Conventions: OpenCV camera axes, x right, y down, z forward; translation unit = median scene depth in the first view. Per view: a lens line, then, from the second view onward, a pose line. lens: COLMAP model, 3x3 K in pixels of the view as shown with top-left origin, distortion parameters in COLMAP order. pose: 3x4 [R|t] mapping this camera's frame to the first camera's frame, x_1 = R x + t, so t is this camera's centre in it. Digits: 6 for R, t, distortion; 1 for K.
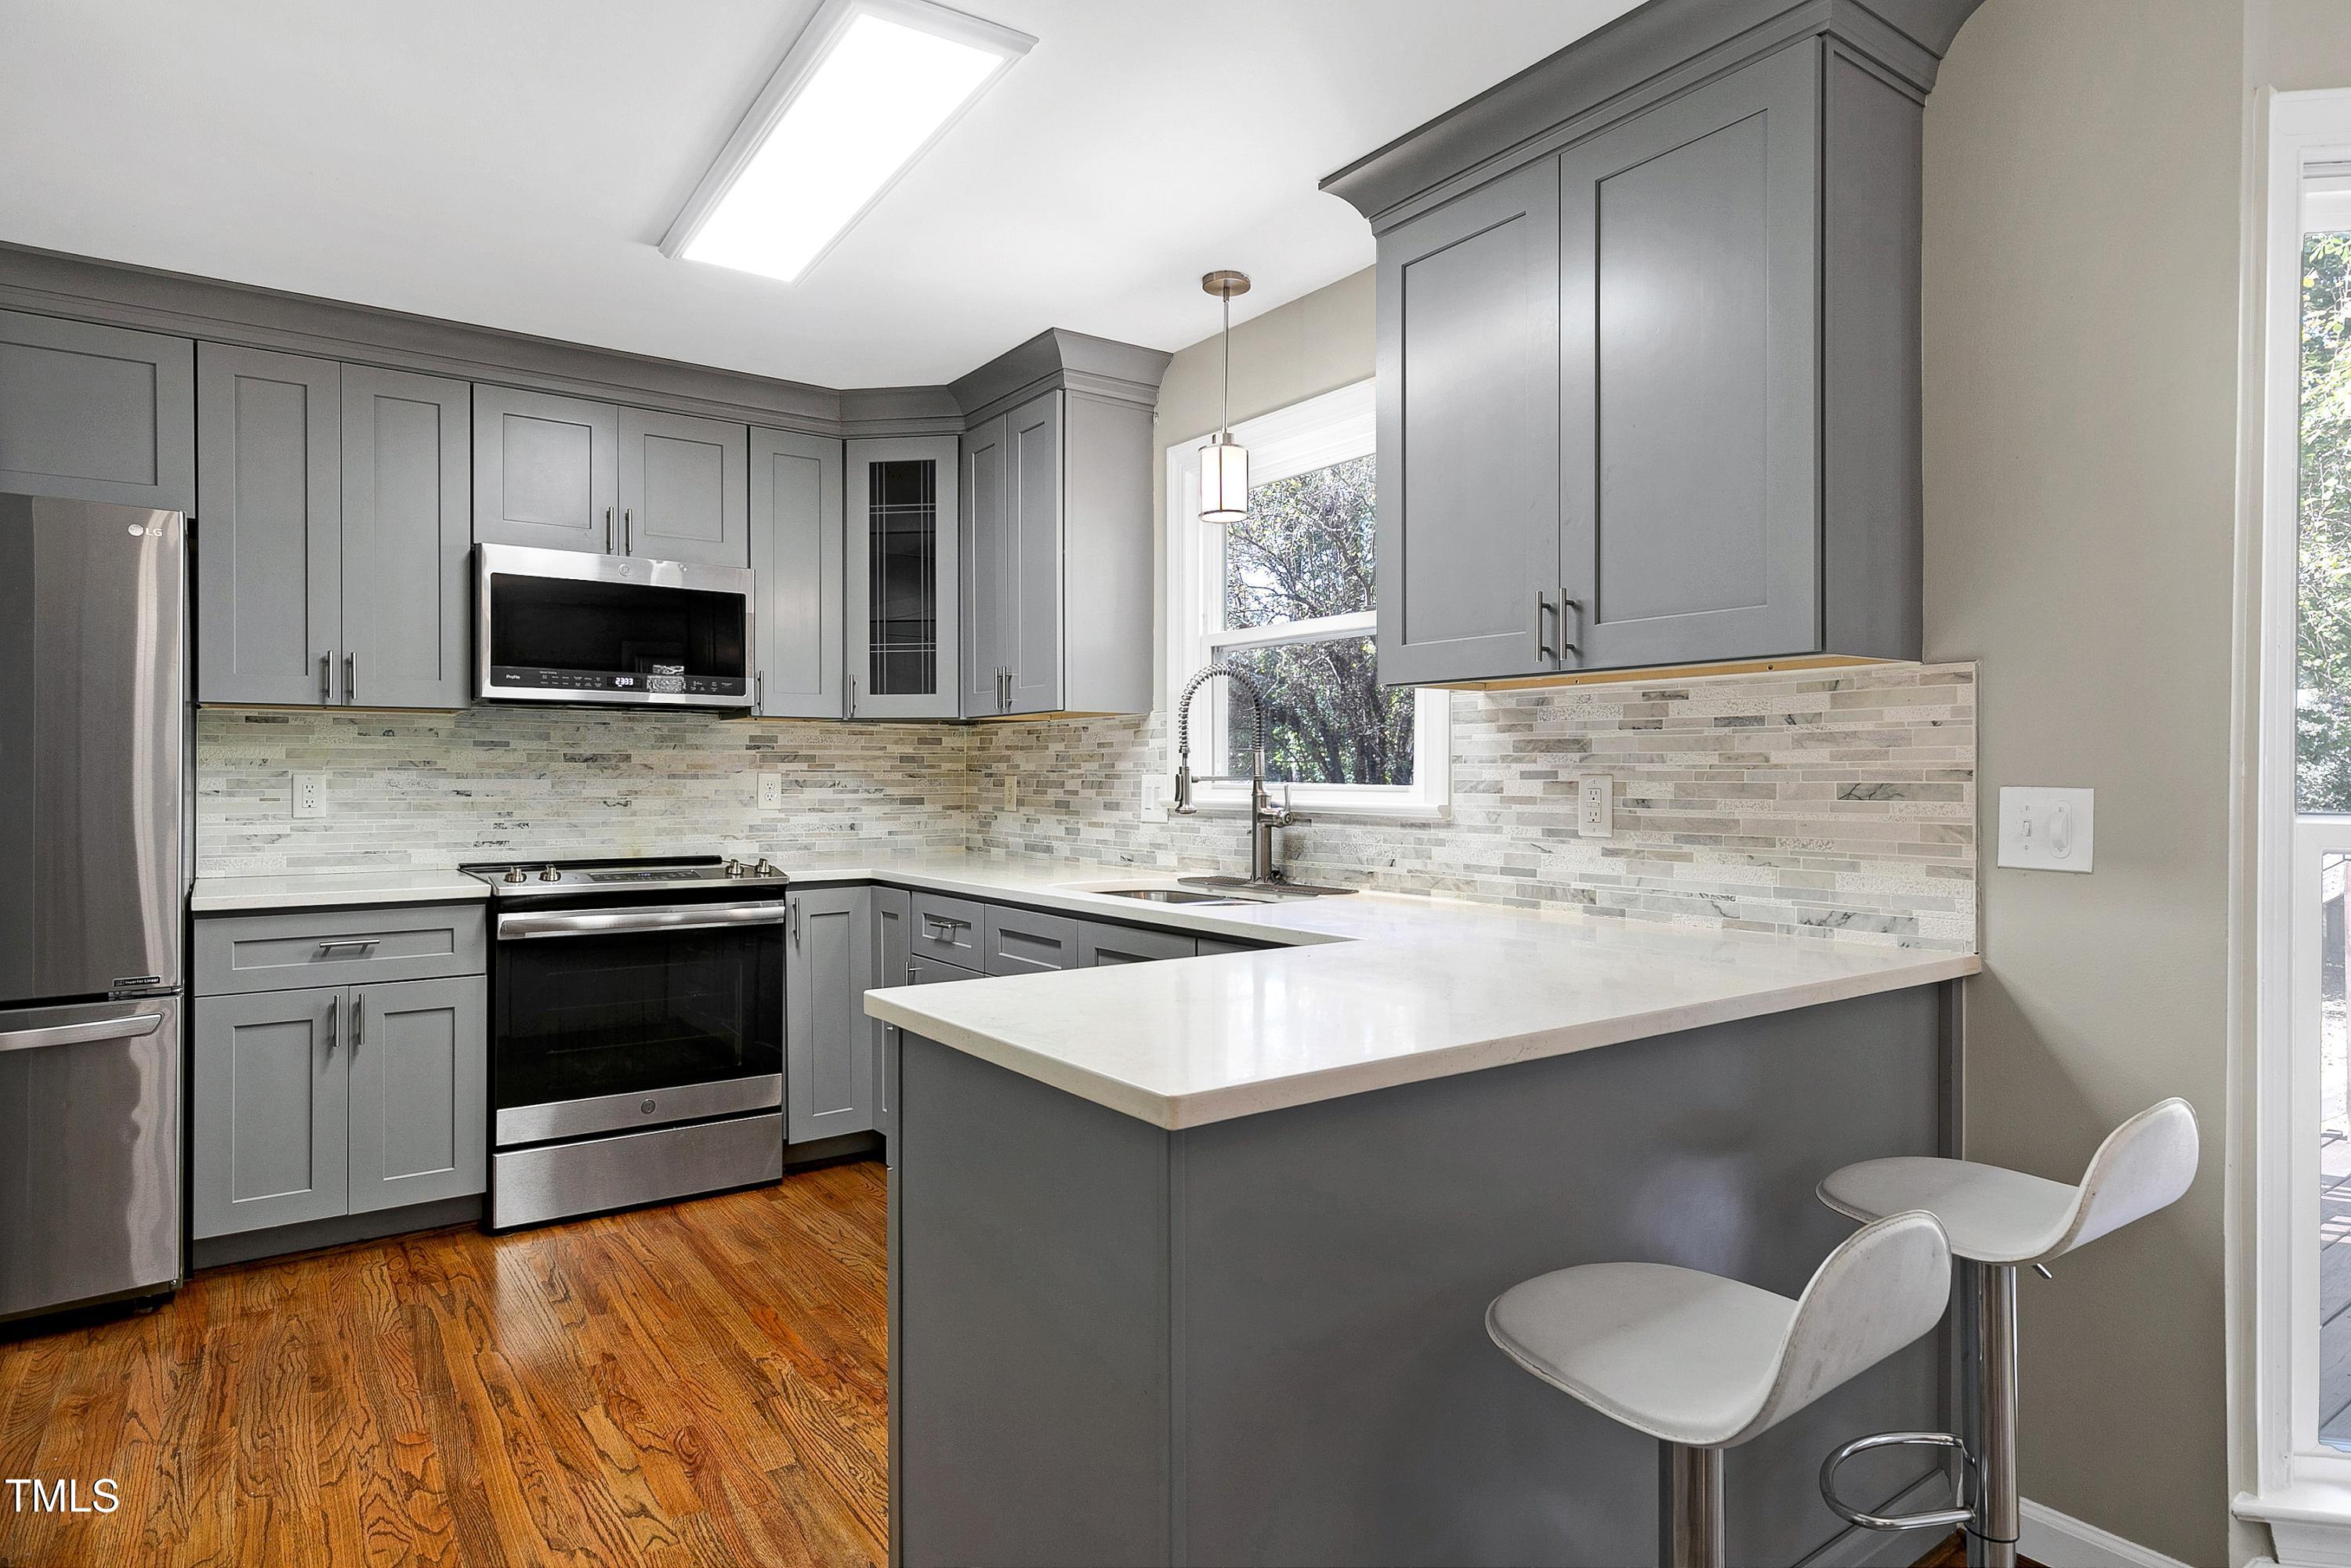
lens RADIAL K [[1315.0, 0, 1179.3], [0, 1315.0, 784.0], [0, 0, 1]] dist [0.001021, -0.000138]
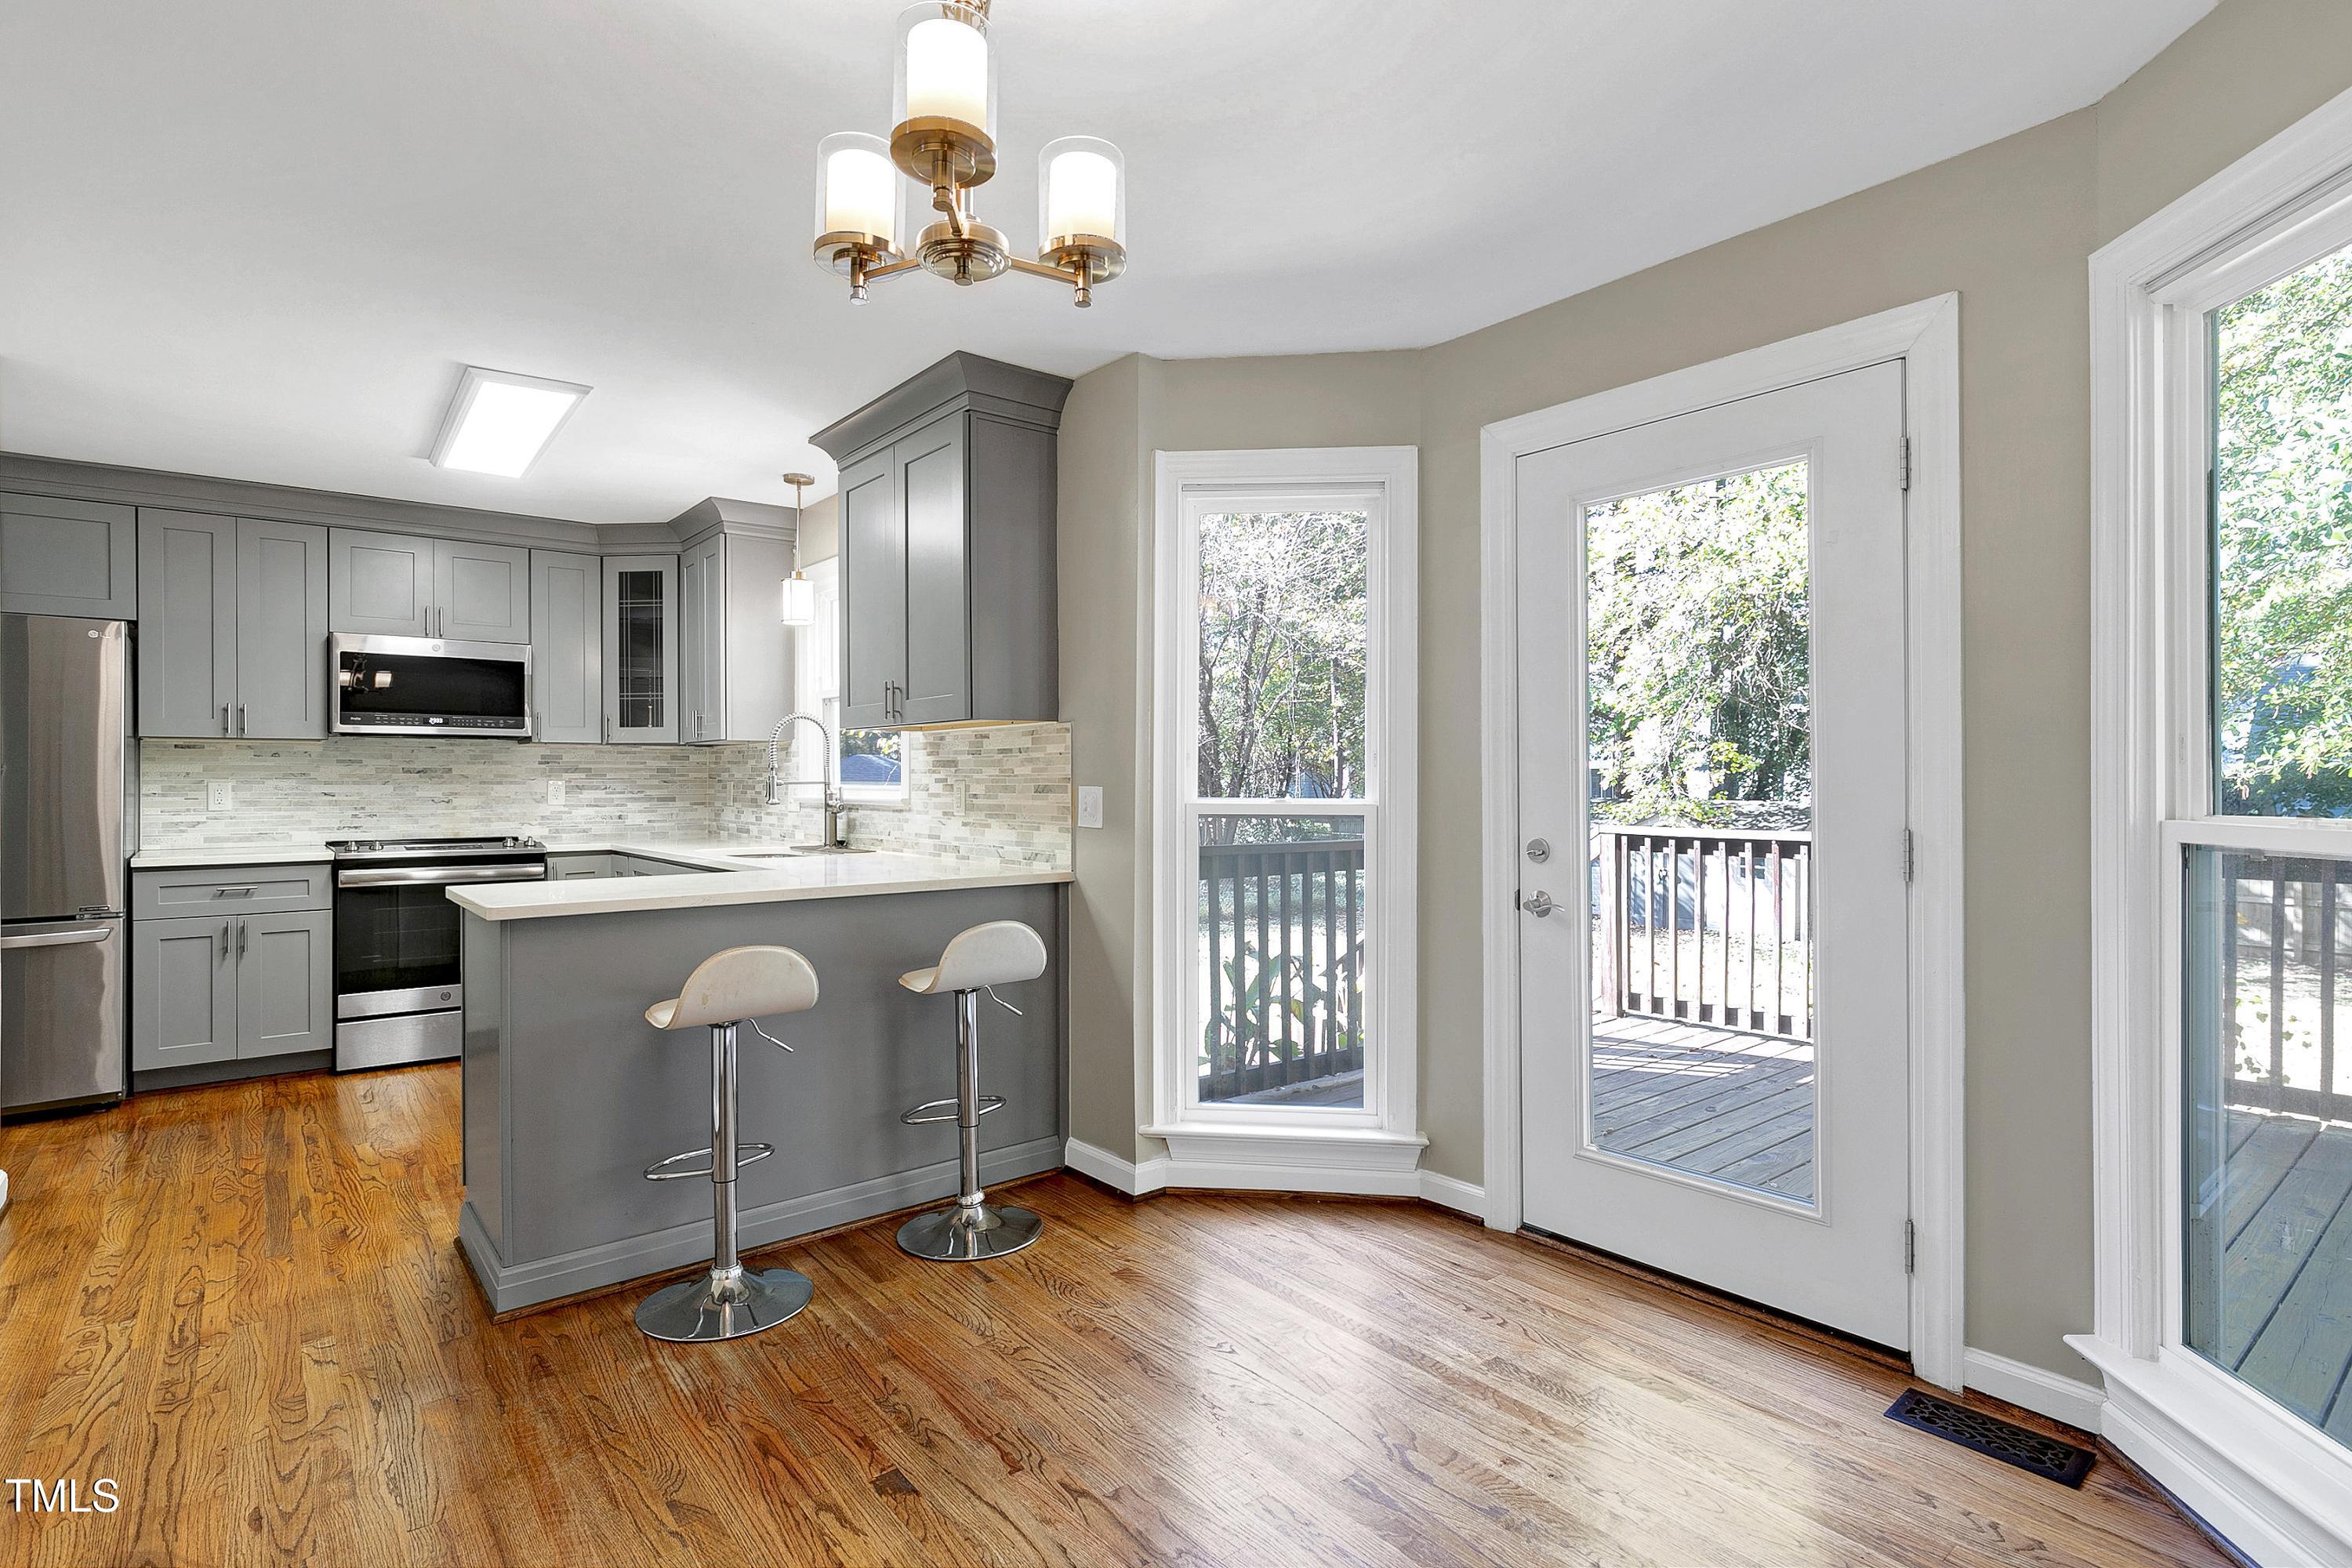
lens RADIAL K [[1182.2, 0, 1187.4], [0, 1182.2, 785.1], [0, 0, 1]] dist [0.000228, -0.001475]
pose [[0.998365, -0.003202, 0.057063, 0.390968], [0.003332, 0.999992, -0.002179, 0.002836], [-0.057056, 0.002366, 0.998368, -0.442352]]
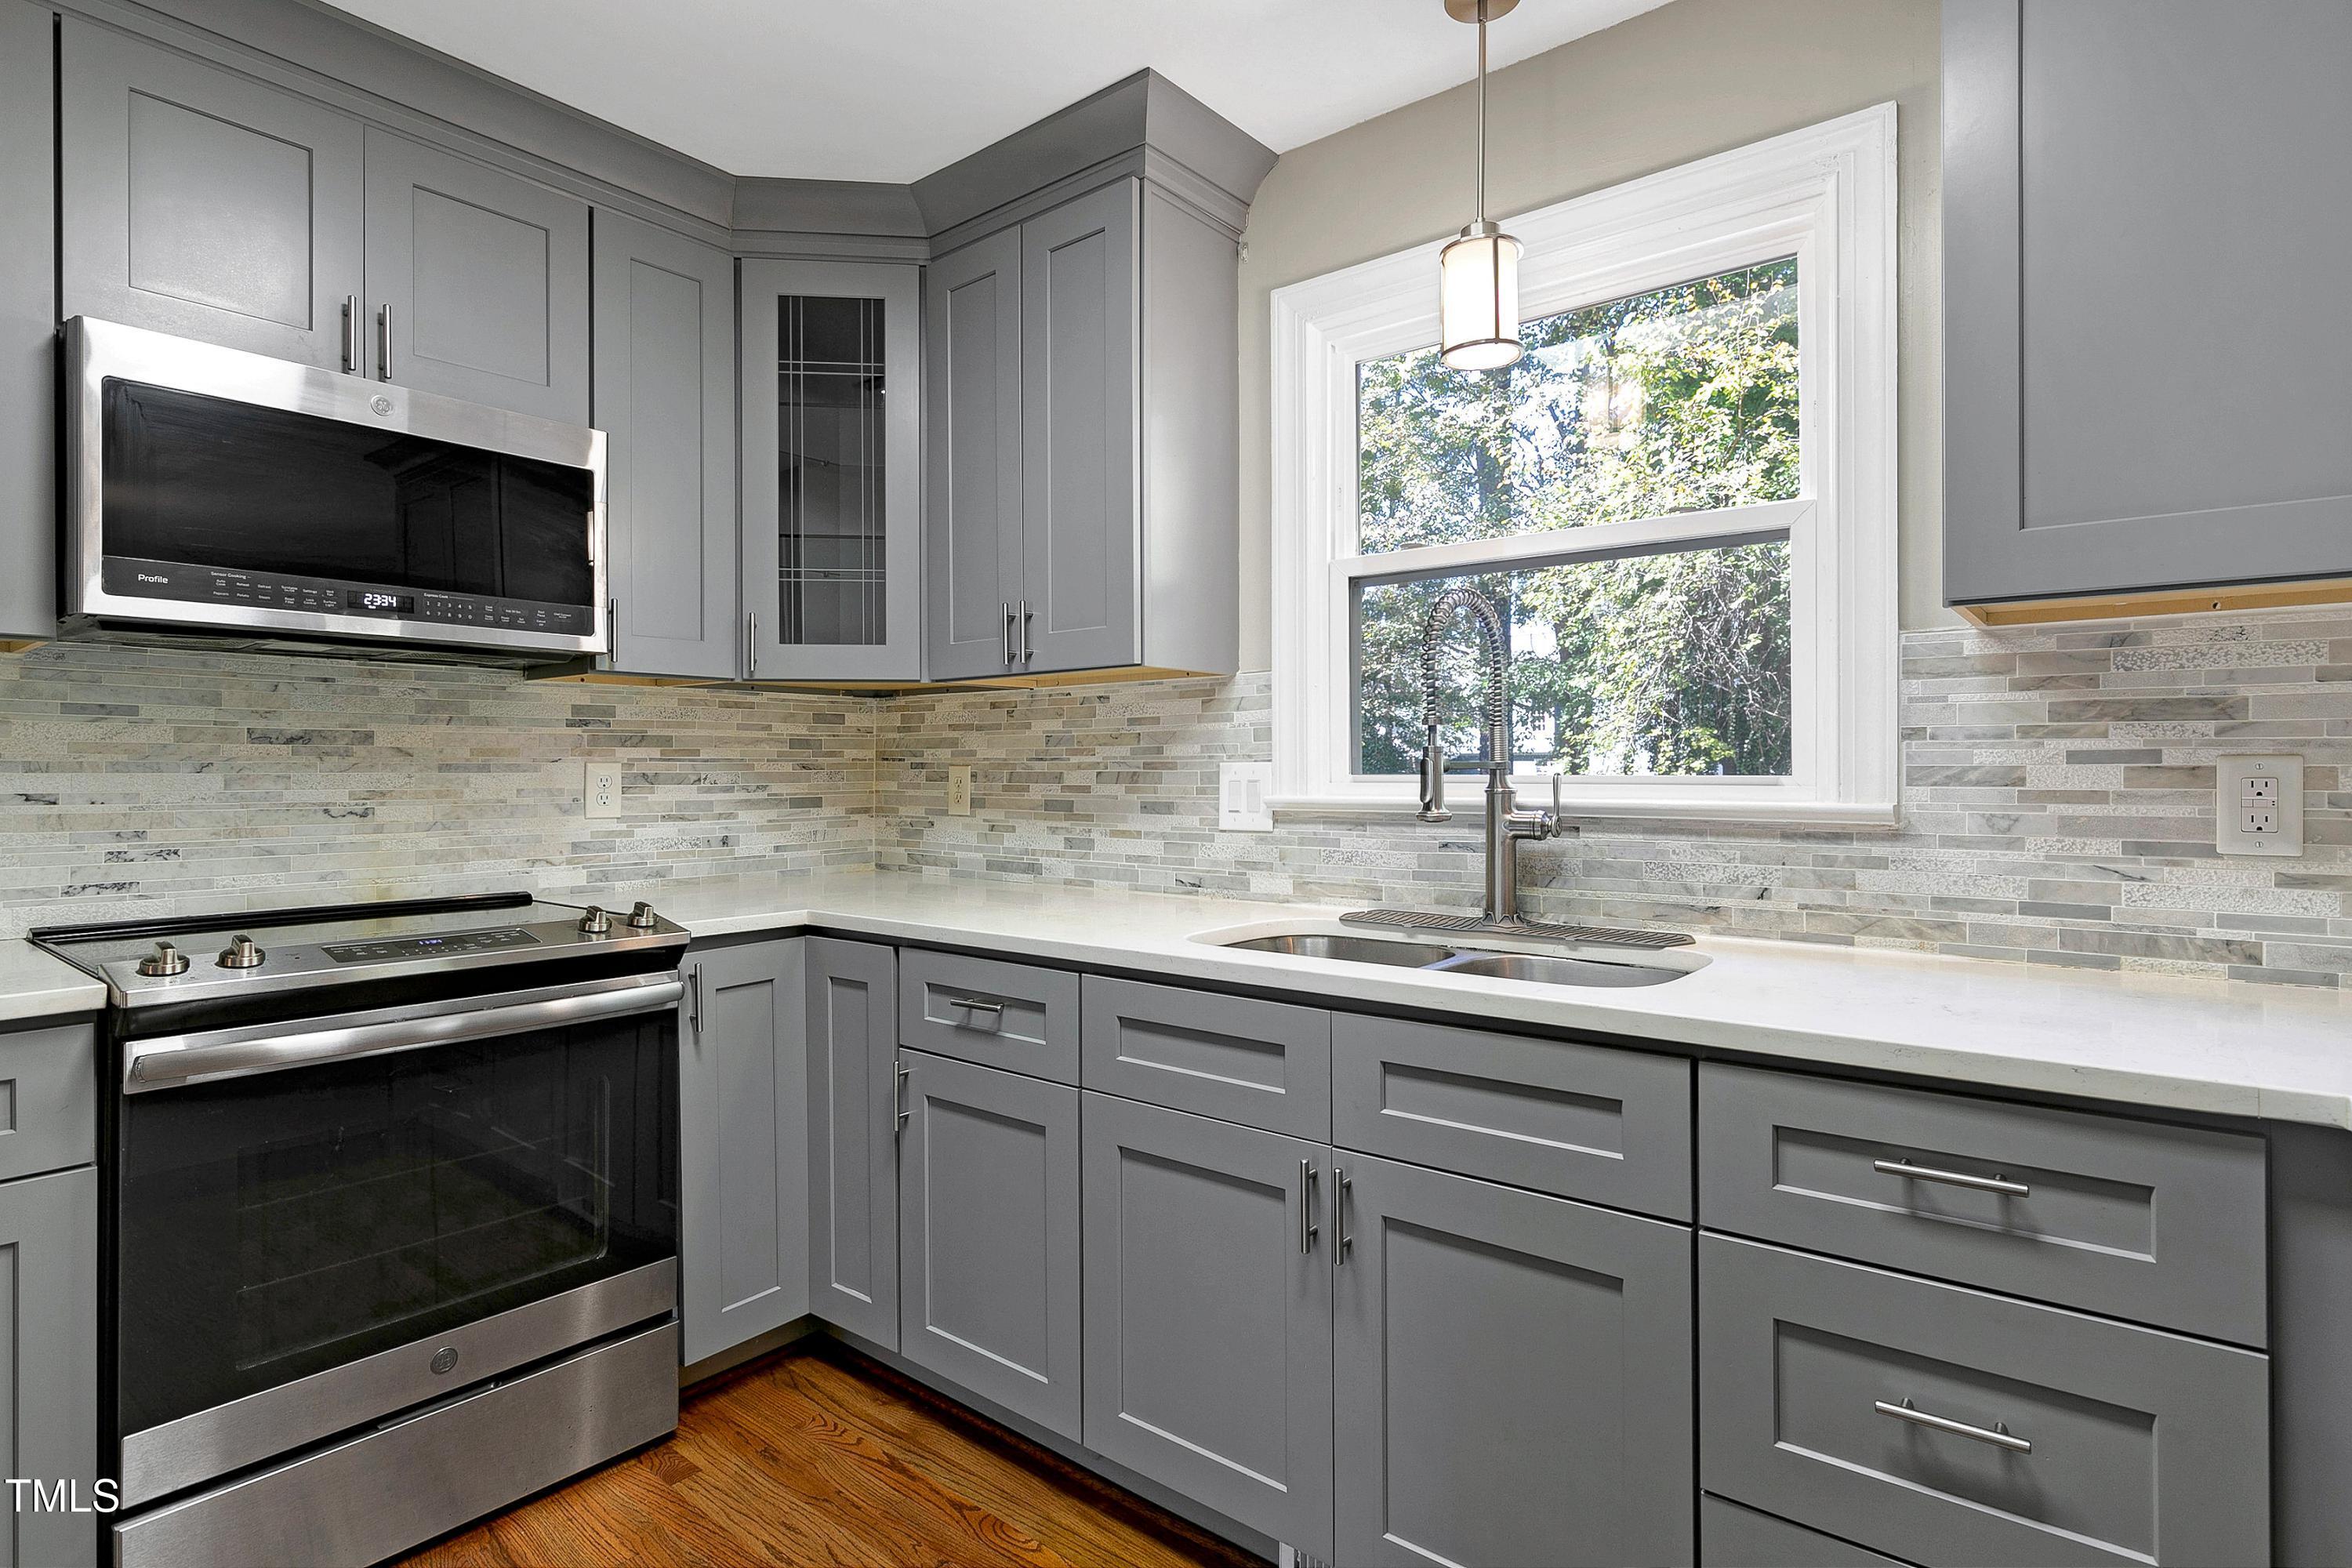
lens RADIAL K [[1182.2, 0, 1166.8], [0, 1182.2, 774.0], [0, 0, 1]] dist [0.000228, -0.001475]
pose [[0.965748, -0.004225, 0.259448, -0.238114], [0.005122, 0.999983, -0.002780, 0.000542], [-0.259432, 0.004013, 0.965753, 0.439255]]
